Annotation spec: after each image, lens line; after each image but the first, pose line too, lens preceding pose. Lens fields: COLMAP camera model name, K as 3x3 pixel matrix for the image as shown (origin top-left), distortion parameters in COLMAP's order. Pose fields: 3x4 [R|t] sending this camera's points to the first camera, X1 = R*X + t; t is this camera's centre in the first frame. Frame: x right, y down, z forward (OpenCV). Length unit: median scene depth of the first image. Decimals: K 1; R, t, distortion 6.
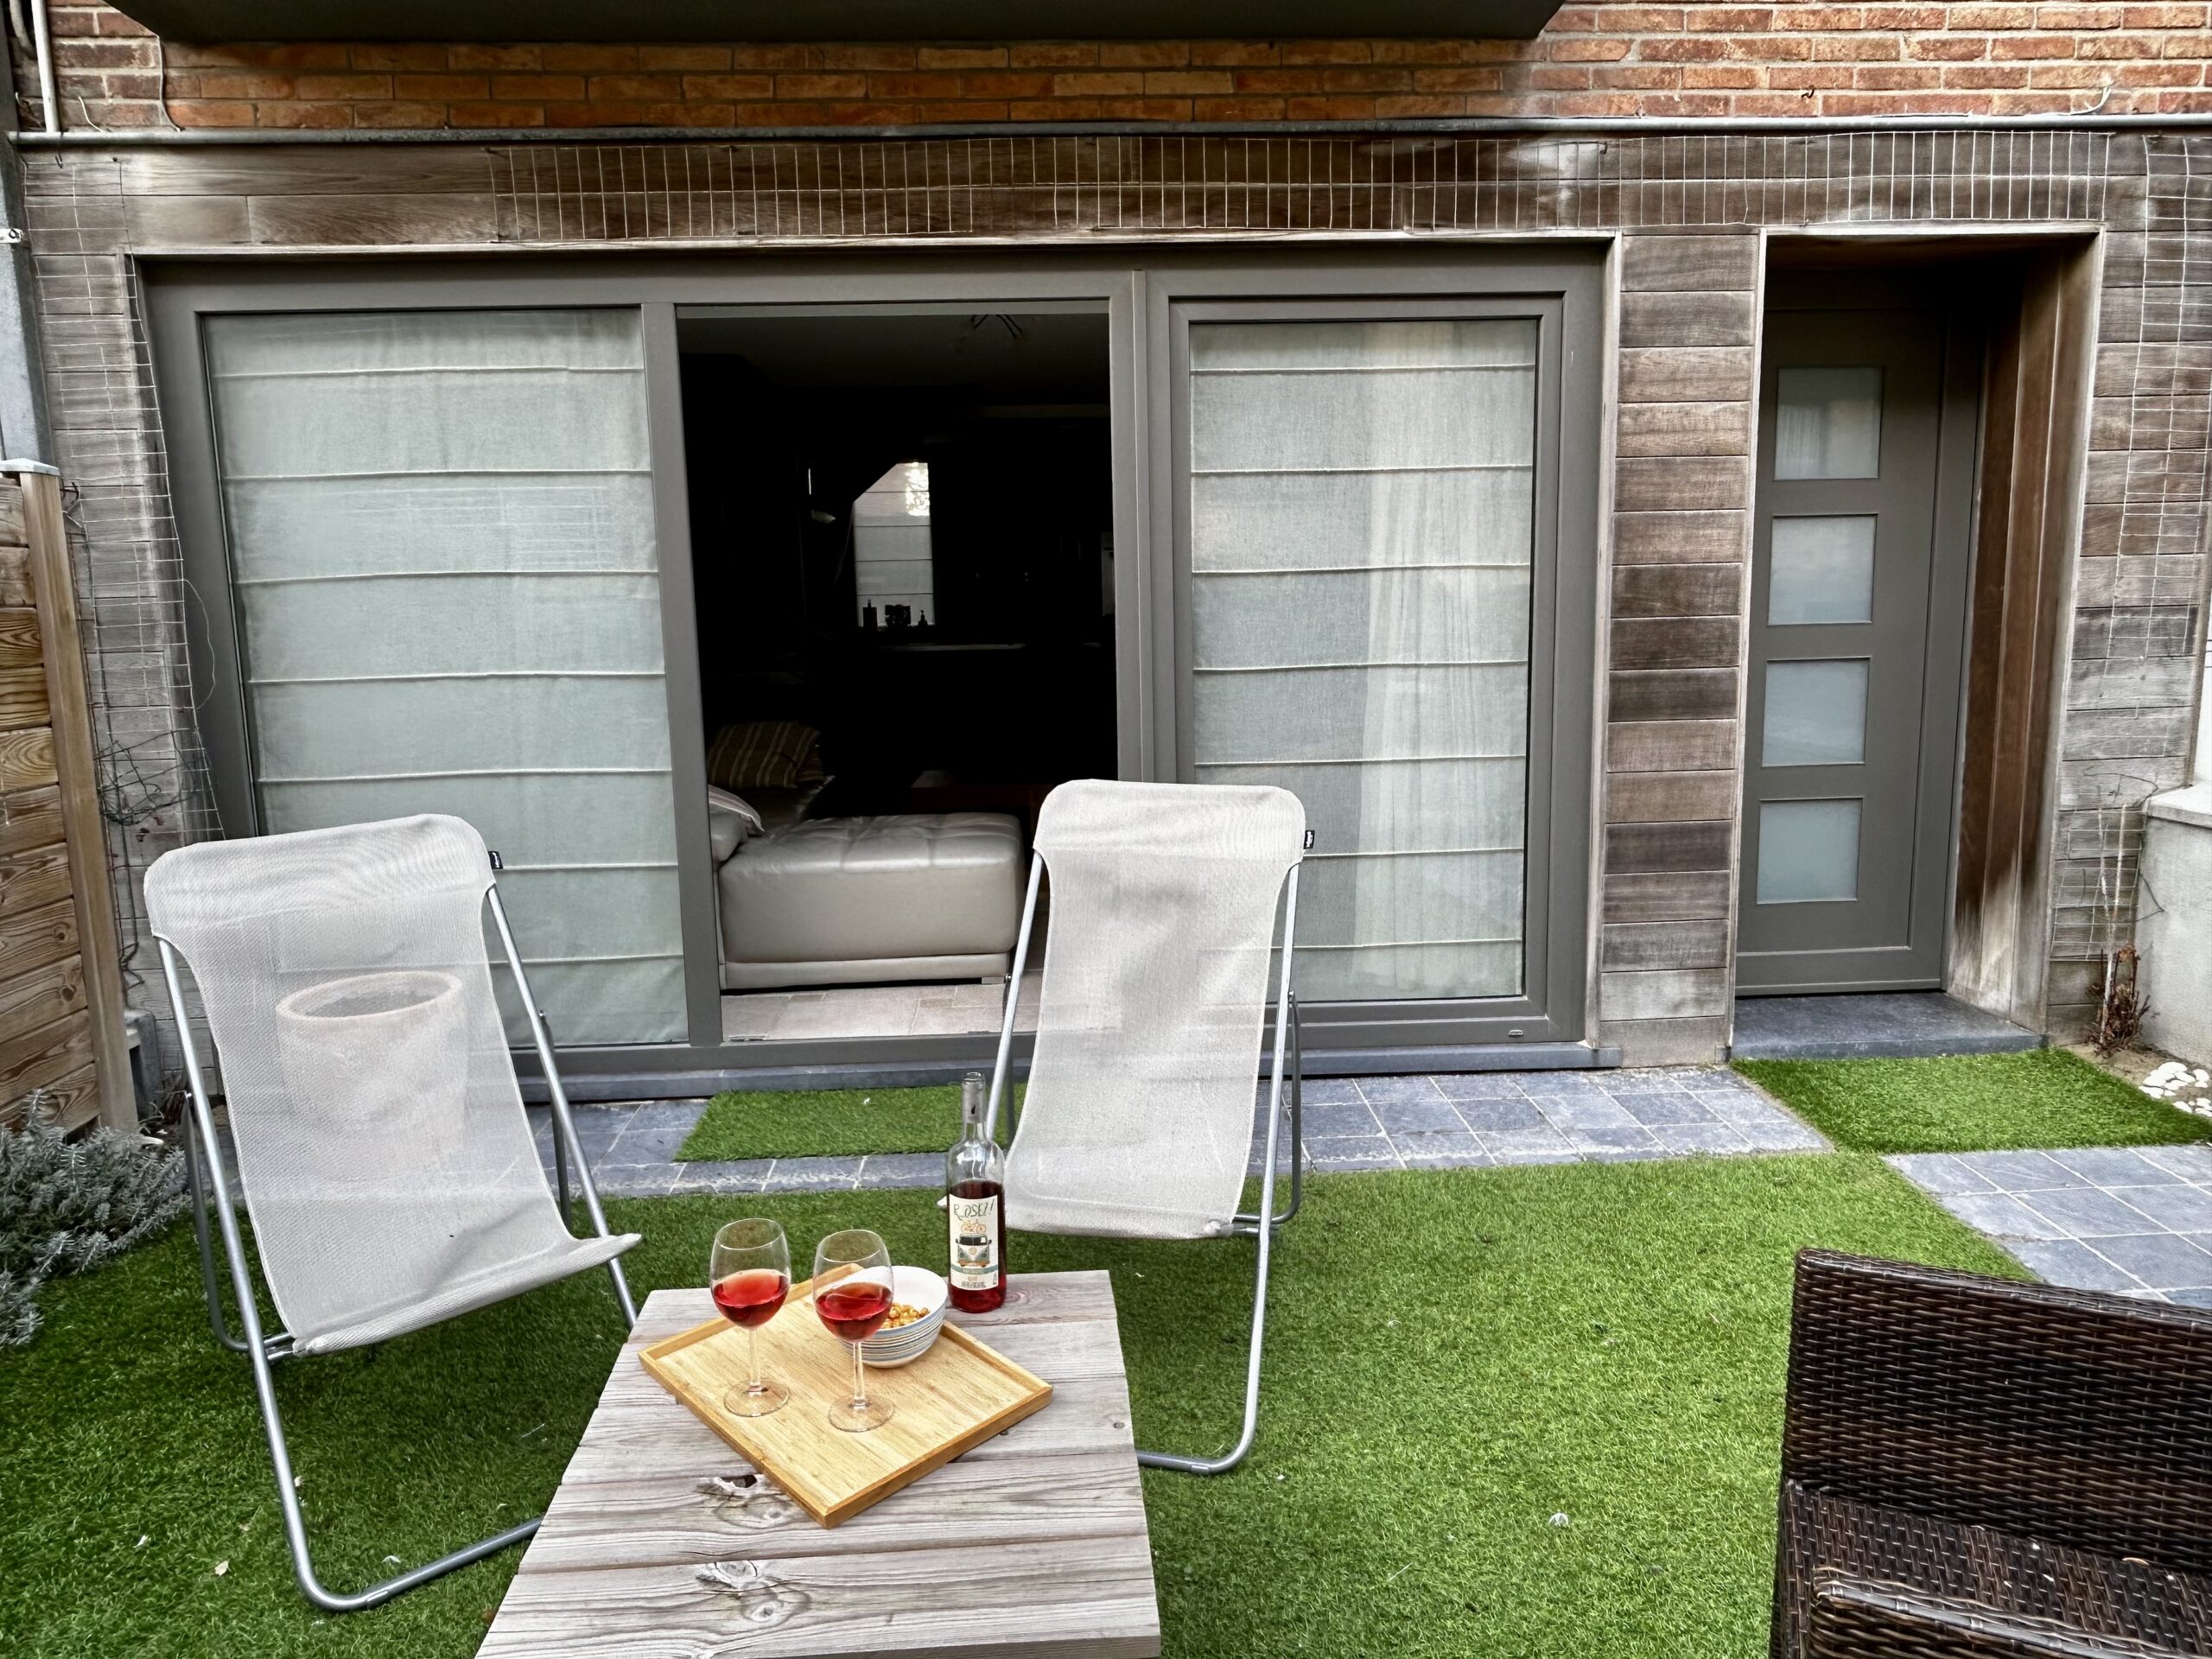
lens RADIAL K [[1456.9, 0, 1106.0], [0, 1456.9, 829.5], [0, 0, 1]] dist [-0.004514, 0.009924]
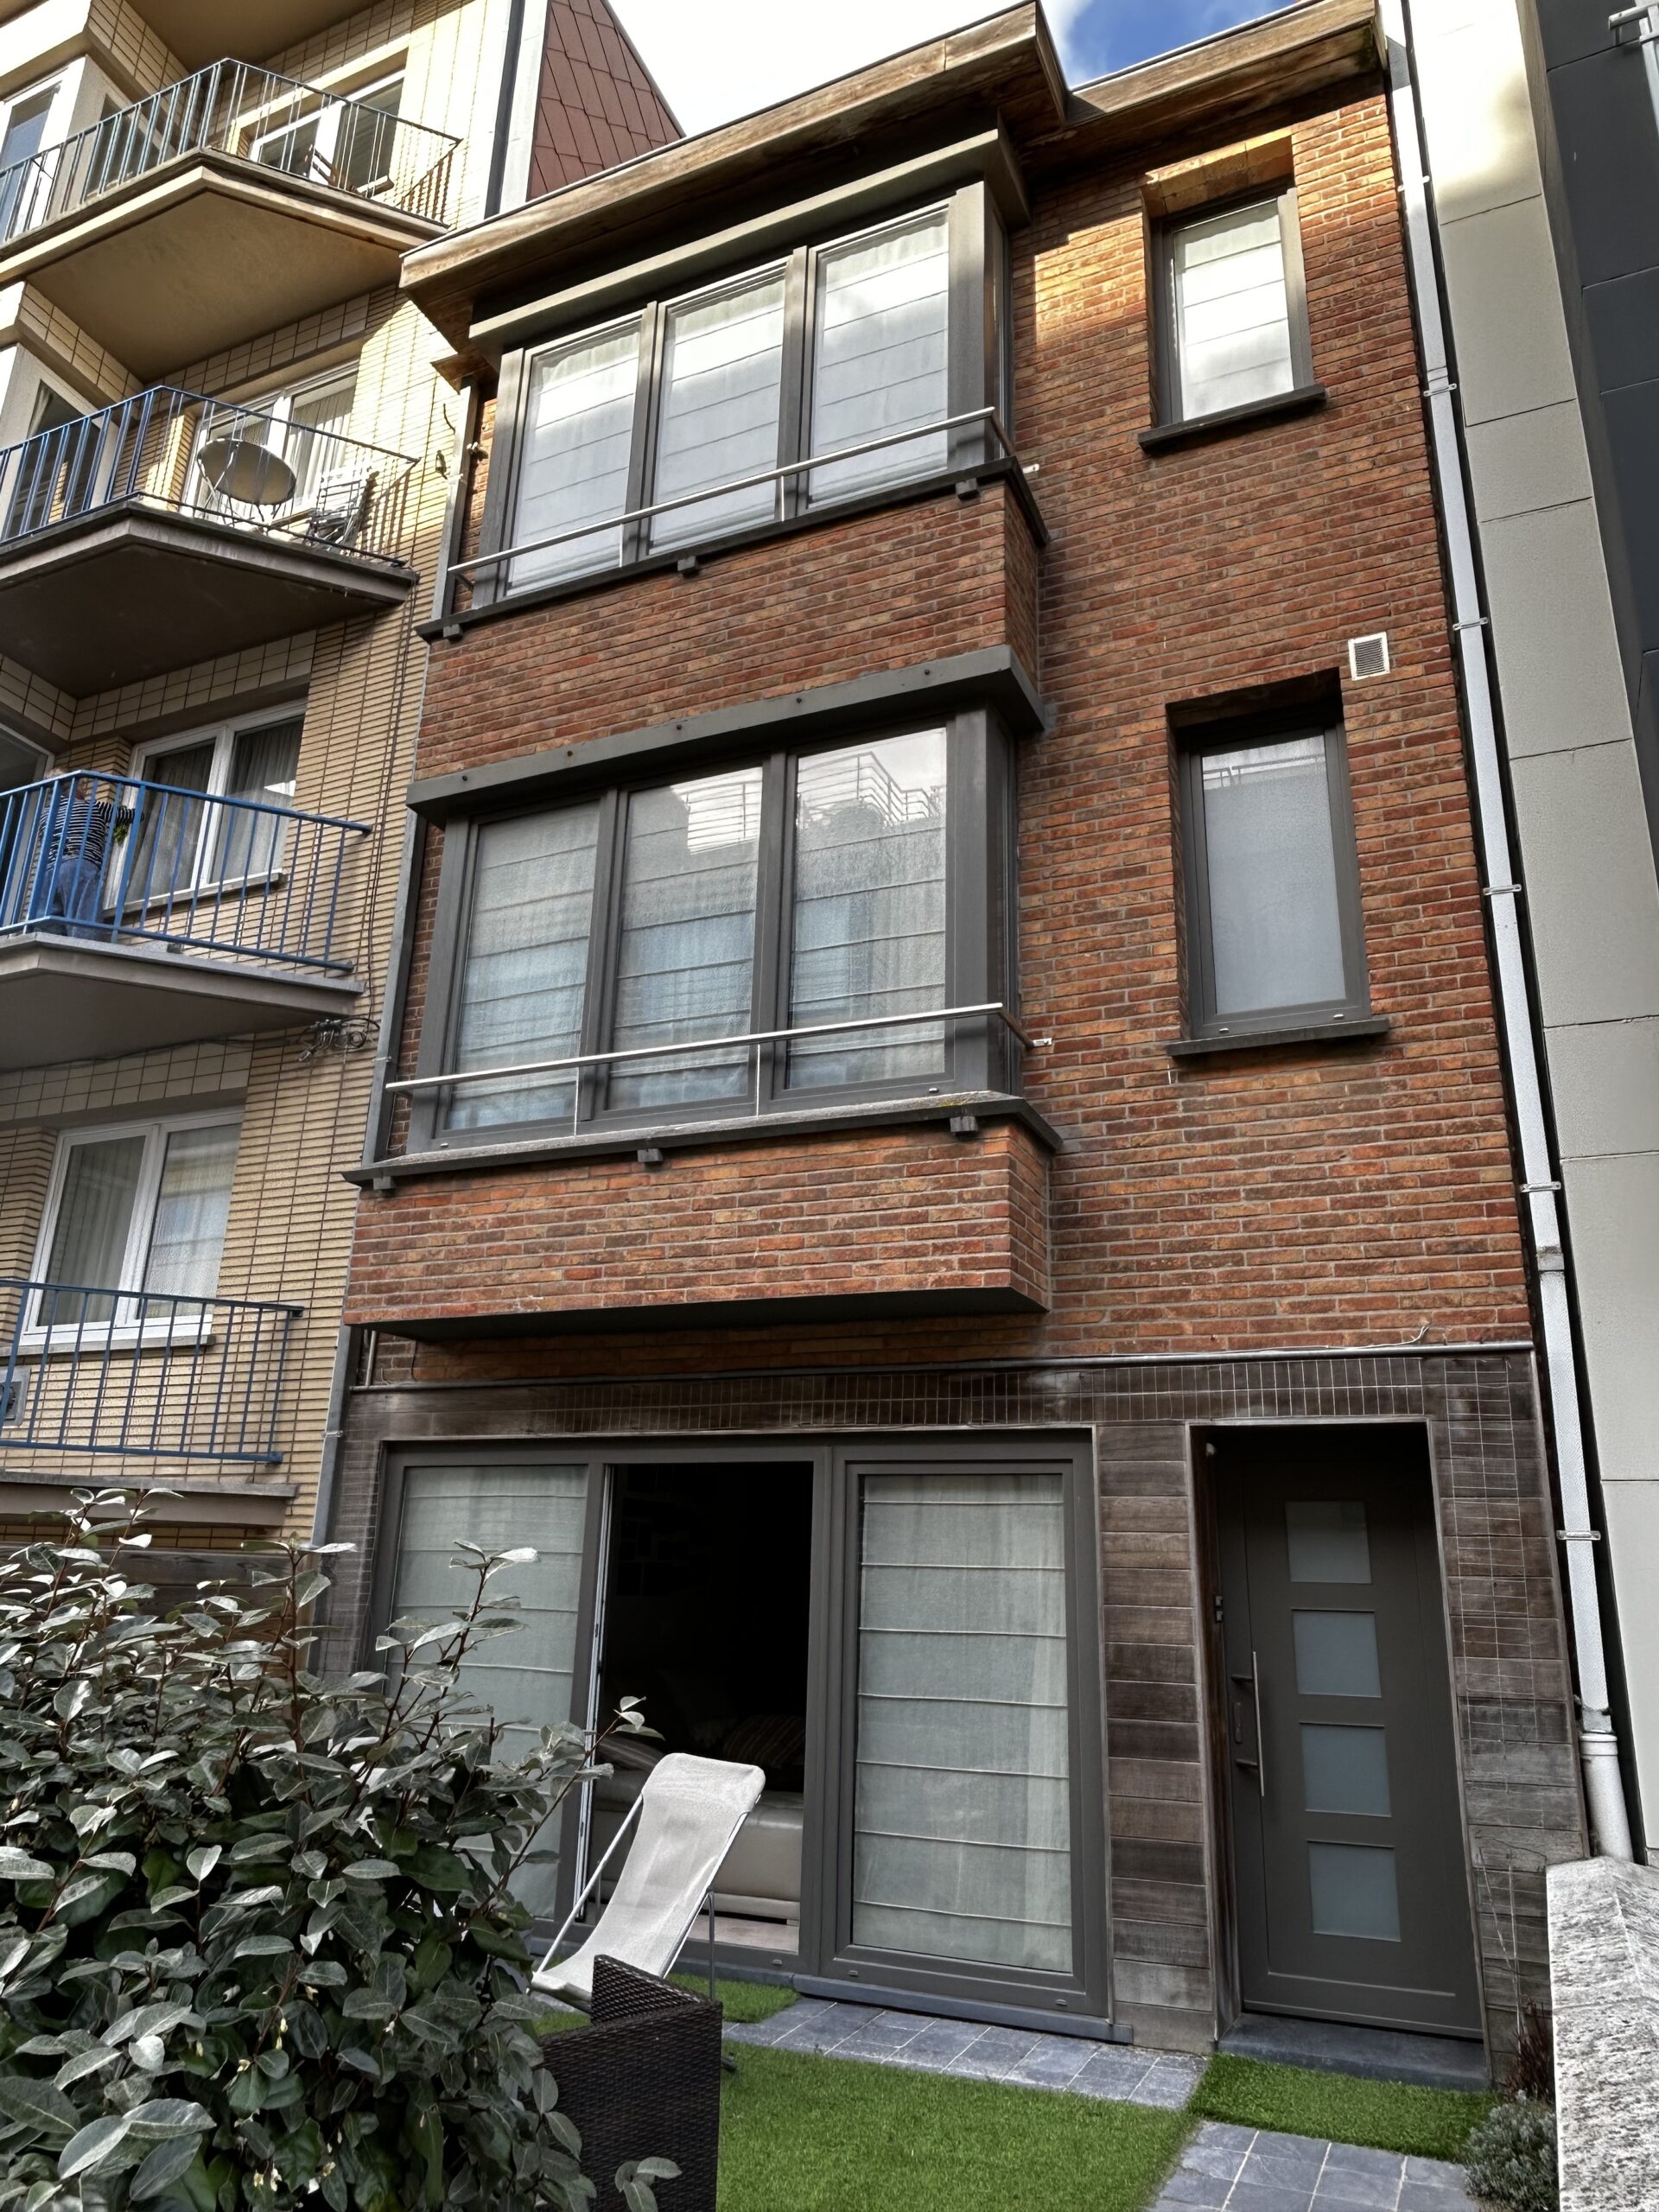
lens RADIAL K [[1533.4, 0, 829.5], [0, 1533.4, 1106.0], [0, 0, 1]] dist [-0.007052, -0.004646]
pose [[0.885663, -0.096696, -0.454149, 0.880677], [-0.116890, 0.900147, -0.419610, 0.014266], [0.449376, 0.424719, 0.785924, -0.591701]]
